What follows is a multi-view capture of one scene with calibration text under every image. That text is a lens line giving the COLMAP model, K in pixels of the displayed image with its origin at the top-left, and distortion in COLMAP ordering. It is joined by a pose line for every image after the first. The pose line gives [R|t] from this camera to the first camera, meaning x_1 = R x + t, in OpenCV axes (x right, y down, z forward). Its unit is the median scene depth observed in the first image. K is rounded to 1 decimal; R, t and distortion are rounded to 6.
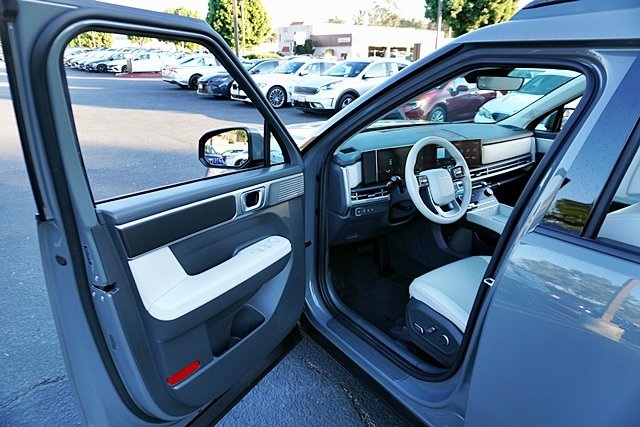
lens RADIAL K [[430.3, 0, 320.0], [0, 430.3, 213.2], [0, 0, 1]] dist [-0.020292, 0.006739]
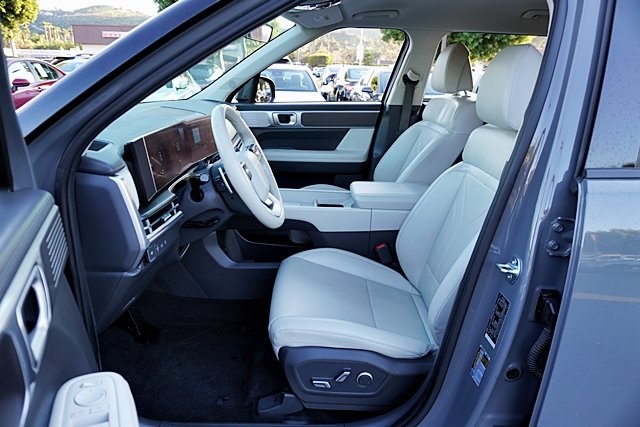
lens RADIAL K [[430.3, 0, 320.0], [0, 430.3, 213.5], [0, 0, 1]] dist [-0.020292, 0.006739]
pose [[0.566728, -0.260929, 0.781496, -0.202862], [0.262105, 0.956347, 0.129235, -0.066026], [-0.781102, 0.131593, 0.610380, 0.510375]]
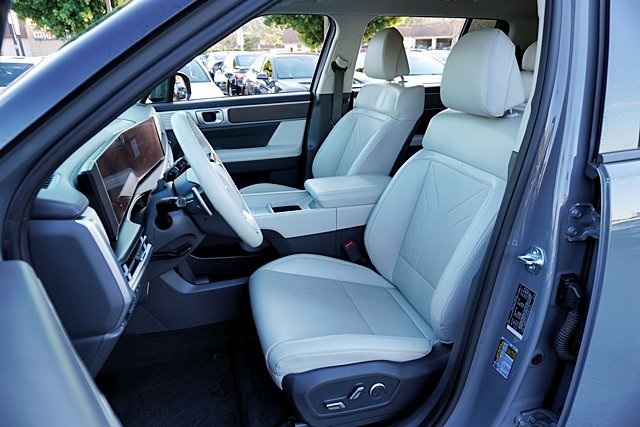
lens RADIAL K [[430.3, 0, 320.7], [0, 430.3, 214.5], [0, 0, 1]] dist [-0.020292, 0.006739]
pose [[0.334285, -0.345855, 0.876720, -0.203894], [0.338447, 0.912237, 0.230819, -0.122790], [-0.879606, 0.219564, 0.422001, 0.635424]]
